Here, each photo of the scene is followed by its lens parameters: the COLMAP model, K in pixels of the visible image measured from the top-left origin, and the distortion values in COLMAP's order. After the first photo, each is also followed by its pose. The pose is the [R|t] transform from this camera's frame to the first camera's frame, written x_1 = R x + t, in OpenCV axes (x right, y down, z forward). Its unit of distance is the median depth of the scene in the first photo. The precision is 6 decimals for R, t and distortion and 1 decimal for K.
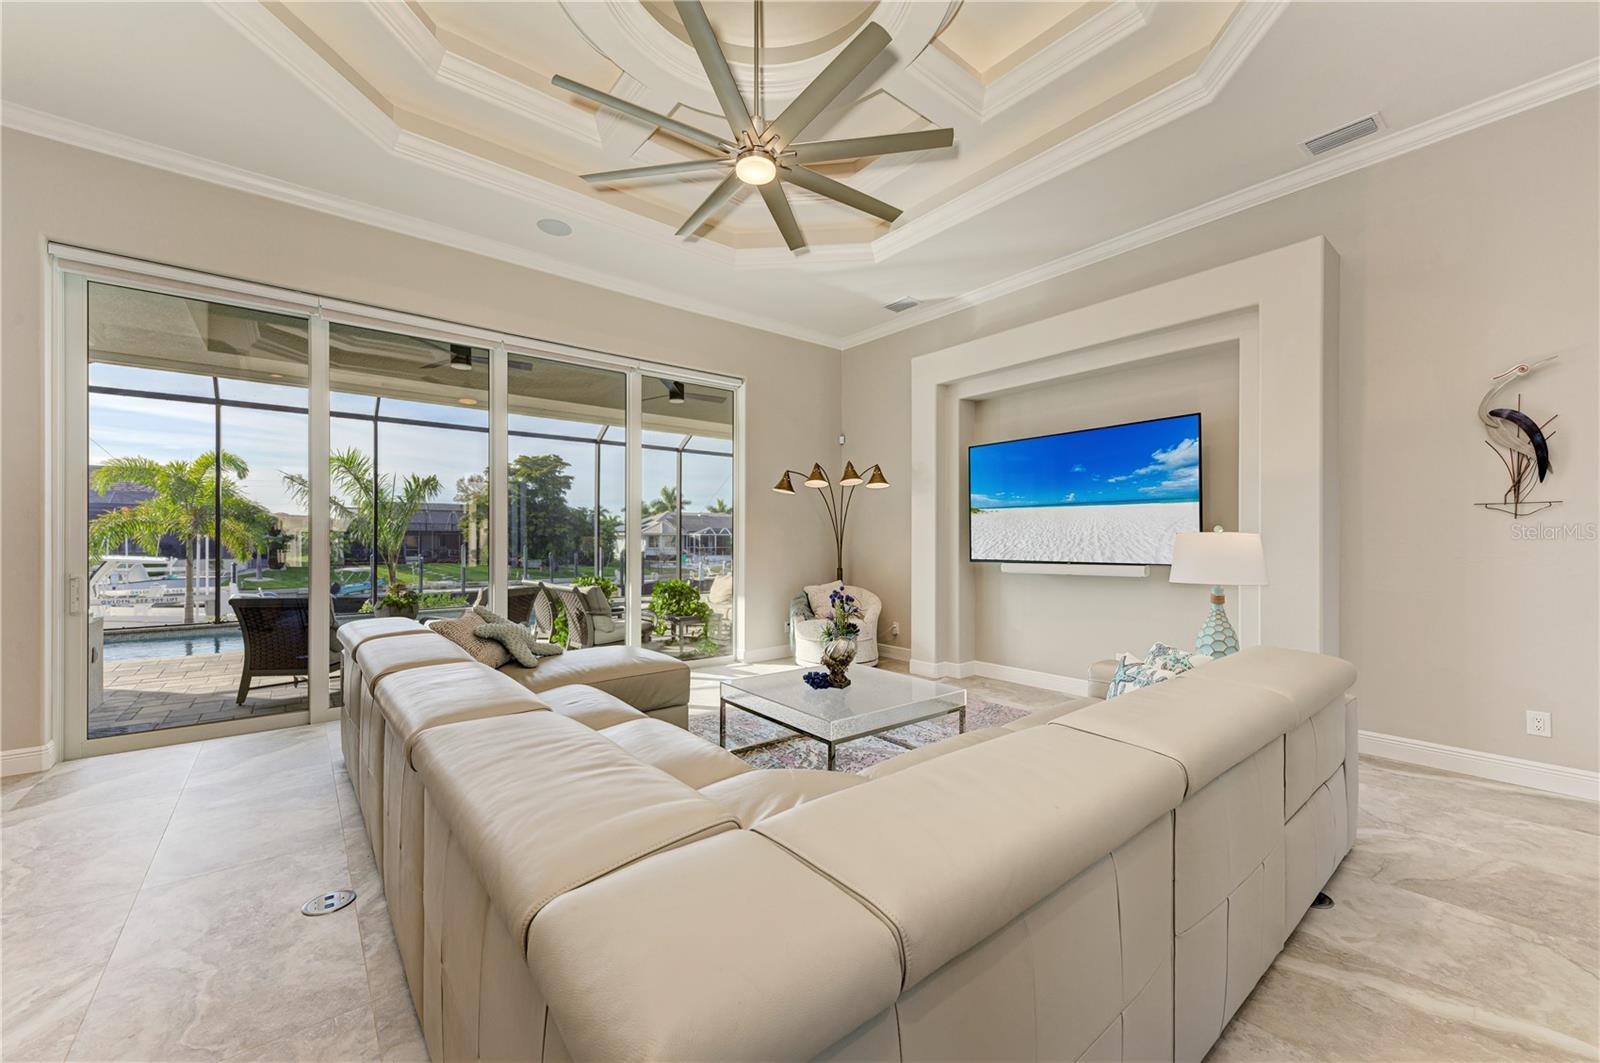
lens RADIAL K [[604.6, 0, 787.3], [0, 604.6, 546.1], [0, 0, 1]] dist [0.019246, -0.003394]
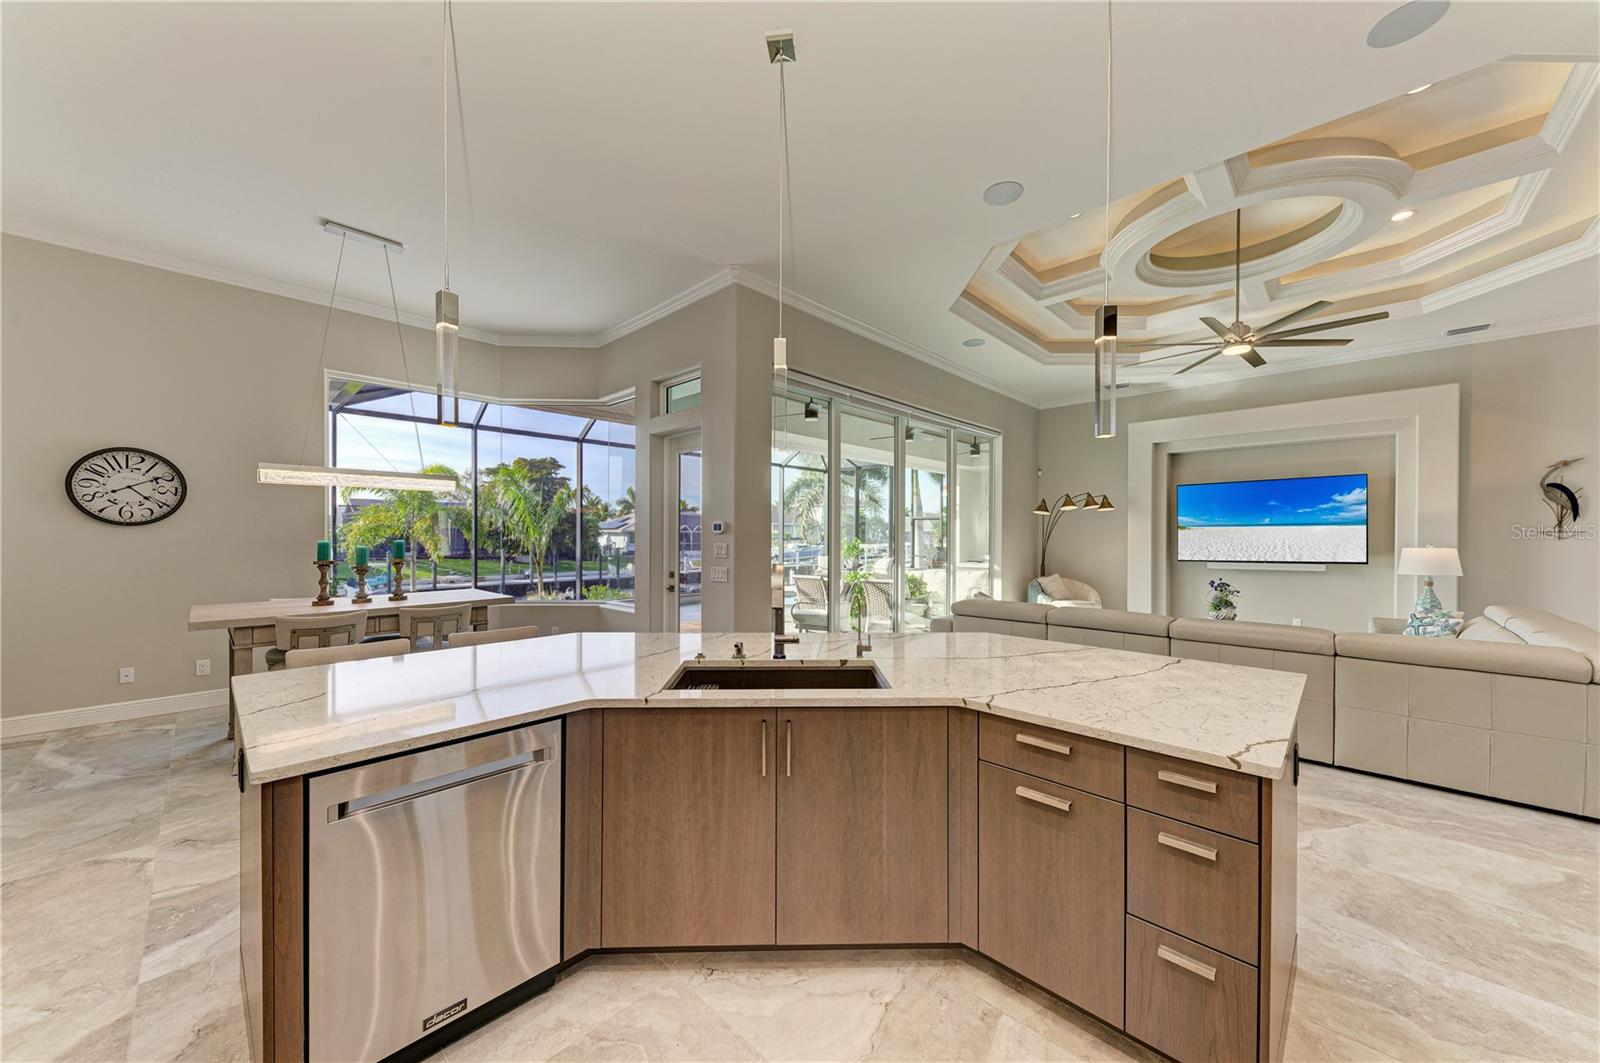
lens RADIAL K [[554.7, 0, 793.0], [0, 554.7, 541.5], [0, 0, 1]] dist [0.015549, -0.003998]
pose [[0.991058, -0.000854, 0.133431, -0.839563], [0.000765, 0.999999, 0.000715, -0.024367], [-0.133432, -0.000607, 0.991058, -0.252352]]
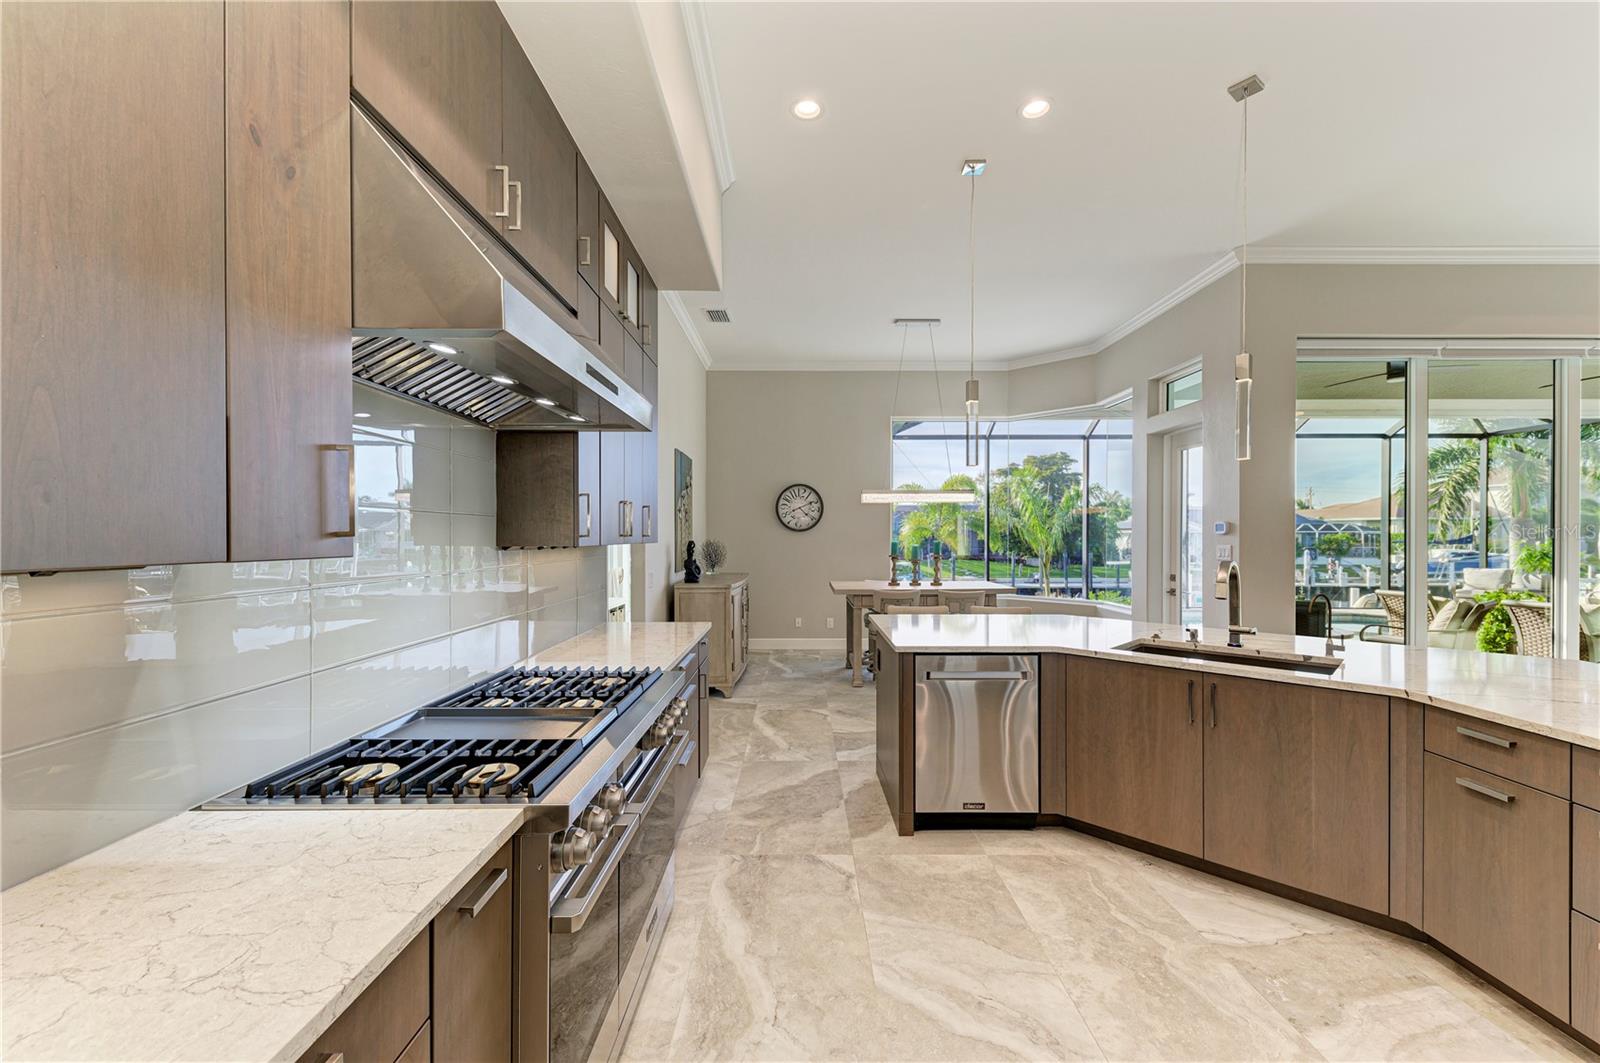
lens RADIAL K [[628.4, 0, 808.9], [0, 628.4, 535.8], [0, 0, 1]] dist [0.006803, -0.000801]
pose [[0.789466, -0.002235, -0.613791, -0.752368], [-0.005128, 0.999934, -0.010237, -0.021770], [0.613773, 0.011229, 0.789402, -0.470376]]
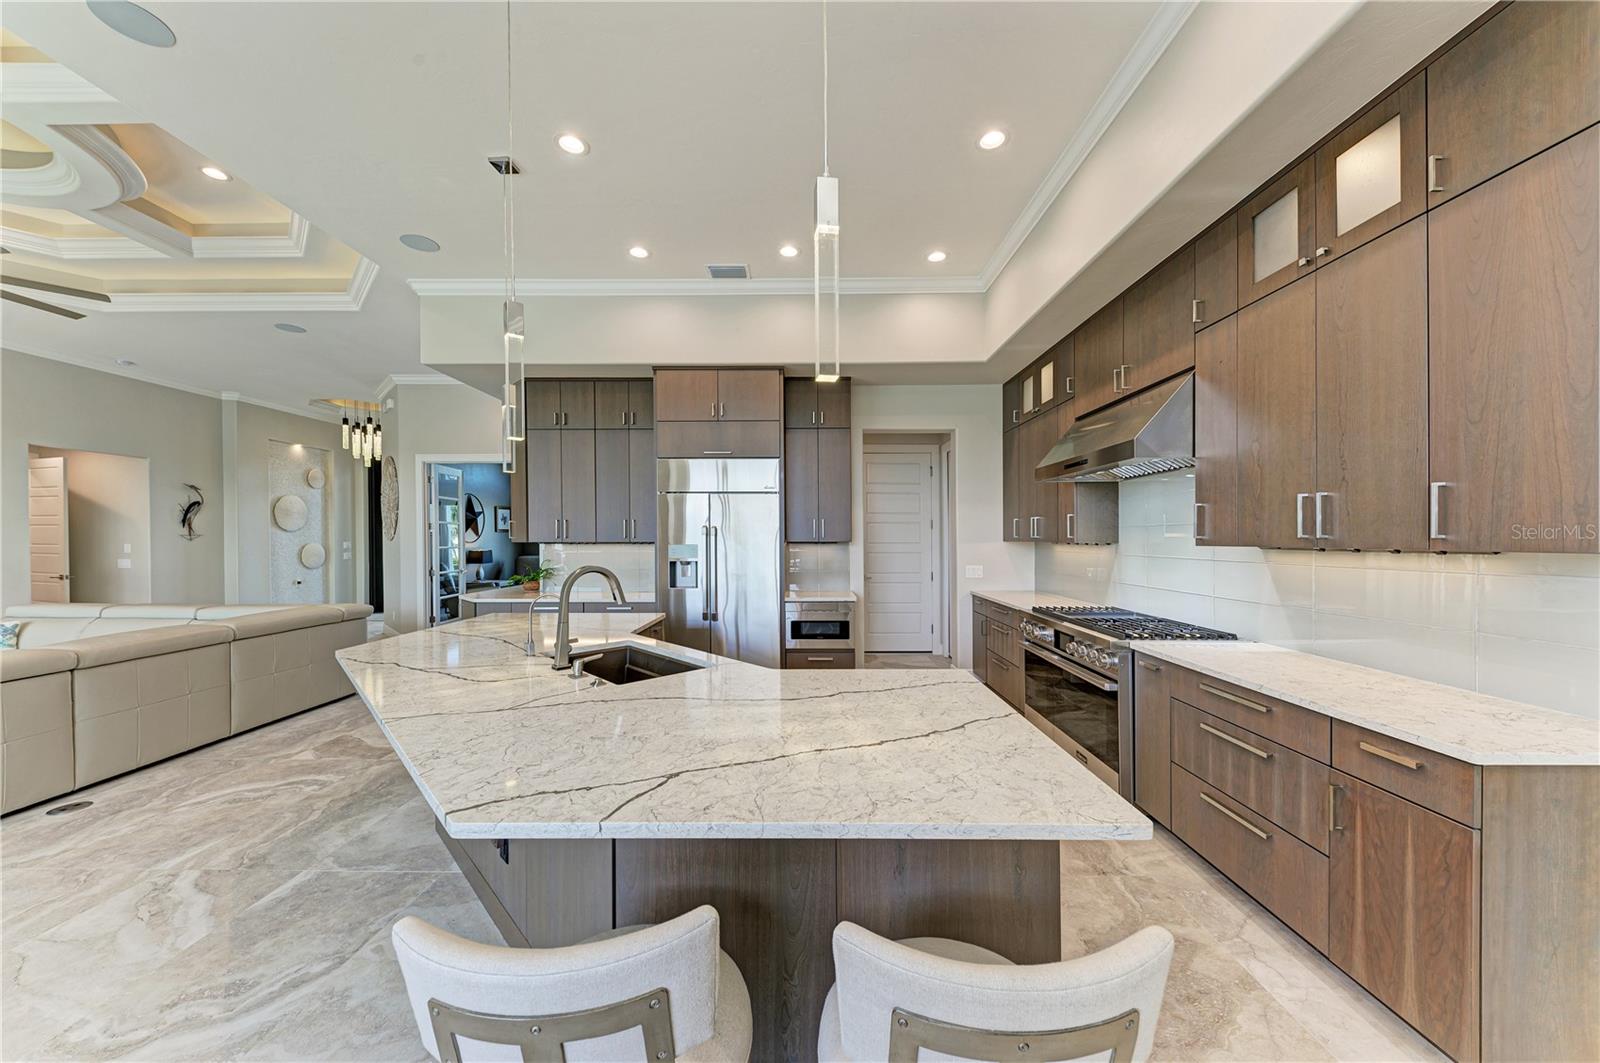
lens RADIAL K [[554.7, 0, 801.9], [0, 554.7, 545.7], [0, 0, 1]] dist [0.015549, -0.003998]
pose [[-0.772455, -0.009759, 0.634994, -1.172235], [0.006838, 0.999696, 0.023681, -0.032233], [-0.635032, 0.022635, -0.772154, 0.357524]]
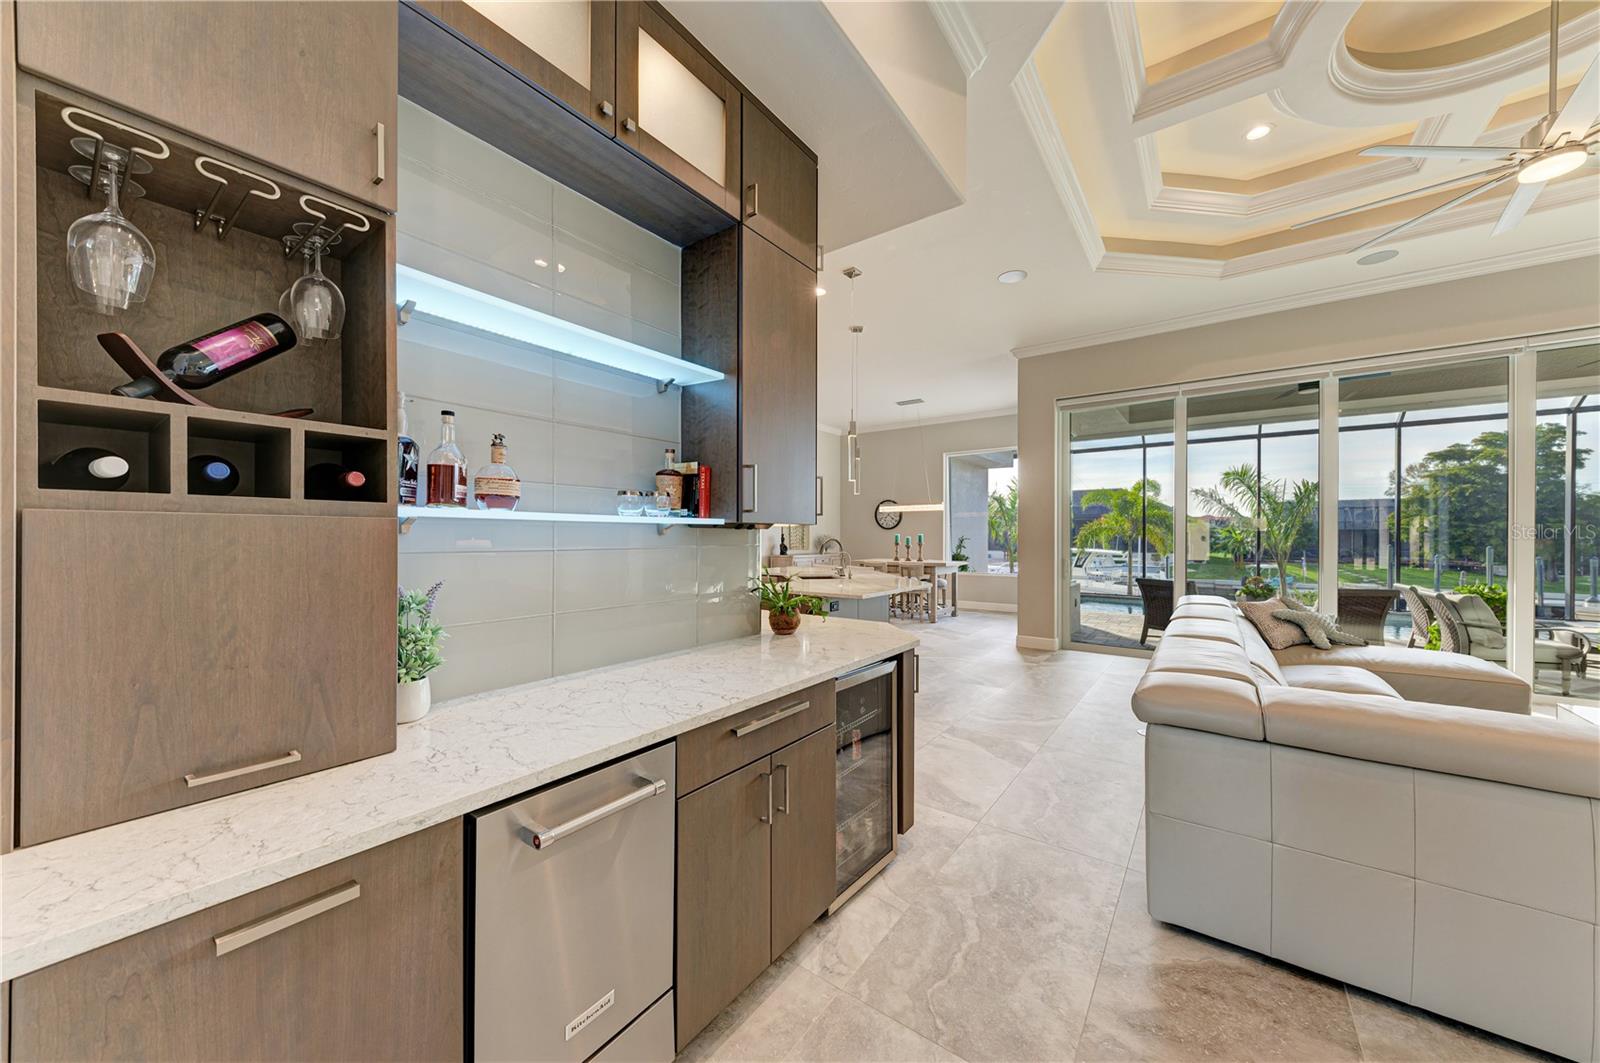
lens RADIAL K [[554.7, 0, 816.7], [0, 554.7, 523.8], [0, 0, 1]] dist [0.015549, -0.003998]
pose [[0.264821, -0.023360, -0.964015, 0.268278], [-0.011622, 0.999557, -0.027414, -0.005456], [0.964227, 0.018464, 0.264432, -0.186963]]
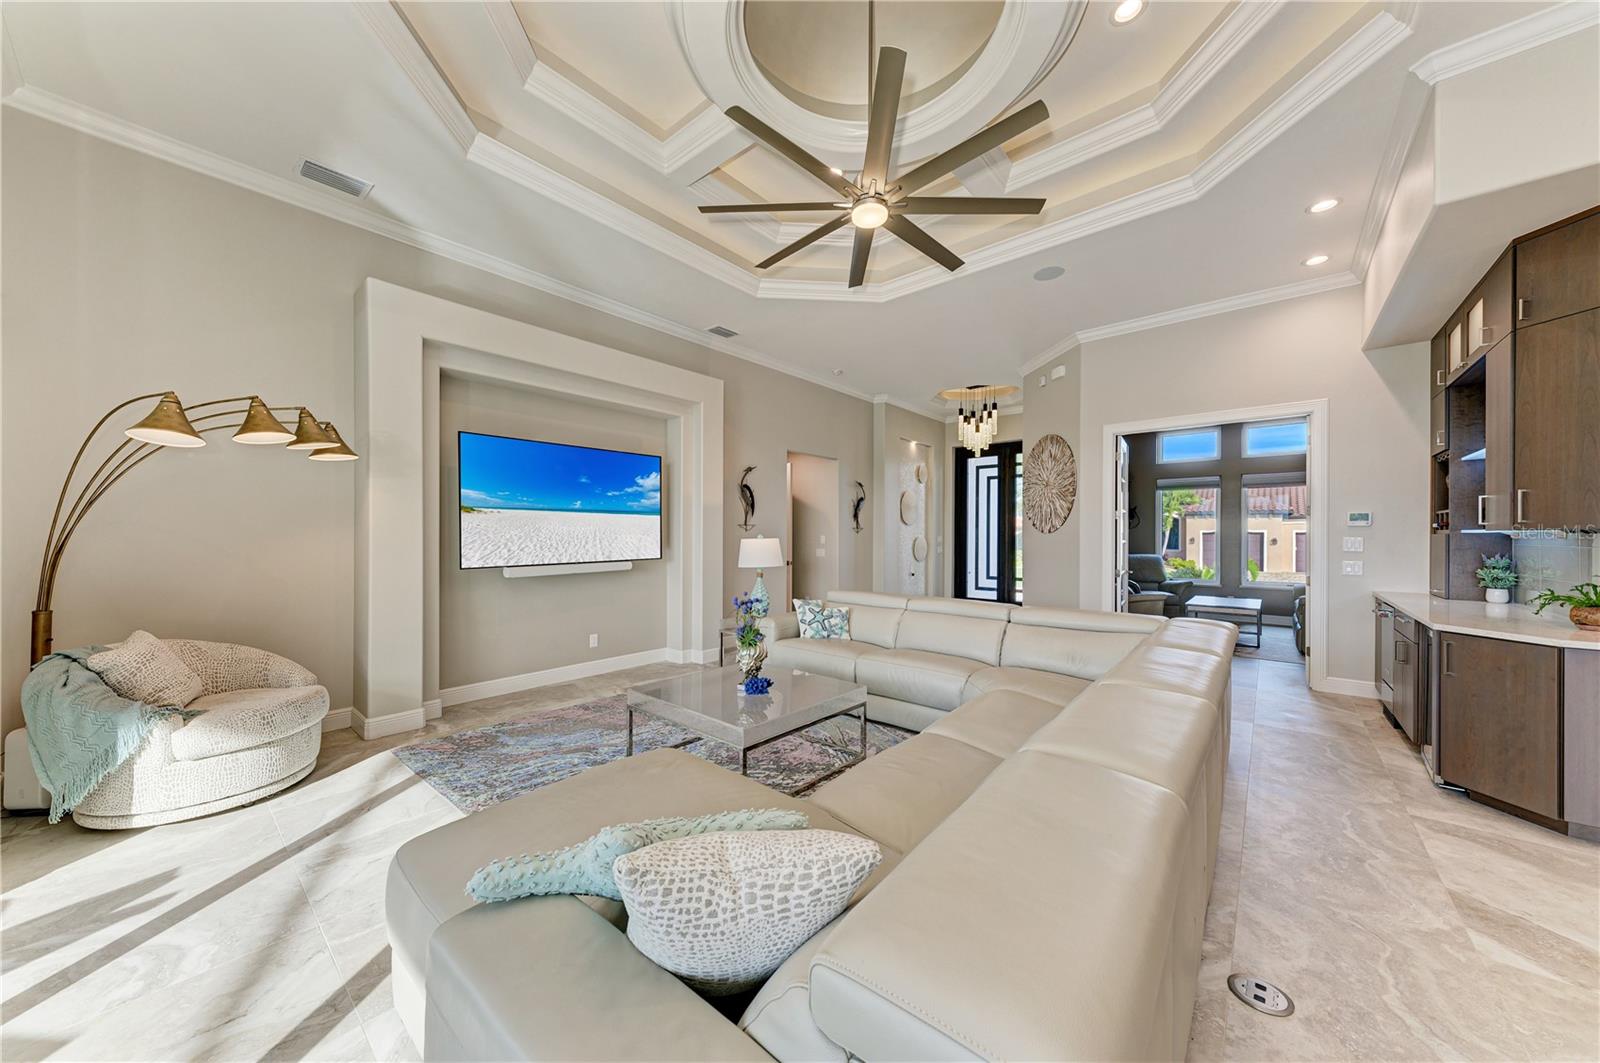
lens RADIAL K [[543.8, 0, 804.2], [0, 543.8, 545.7], [0, 0, 1]] dist [0.010451, -0.000533]
pose [[-0.187629, -0.018698, 0.982062, -0.529346], [0.007725, 0.999760, 0.020511, -0.018502], [-0.982210, 0.011435, -0.187439, 0.681843]]
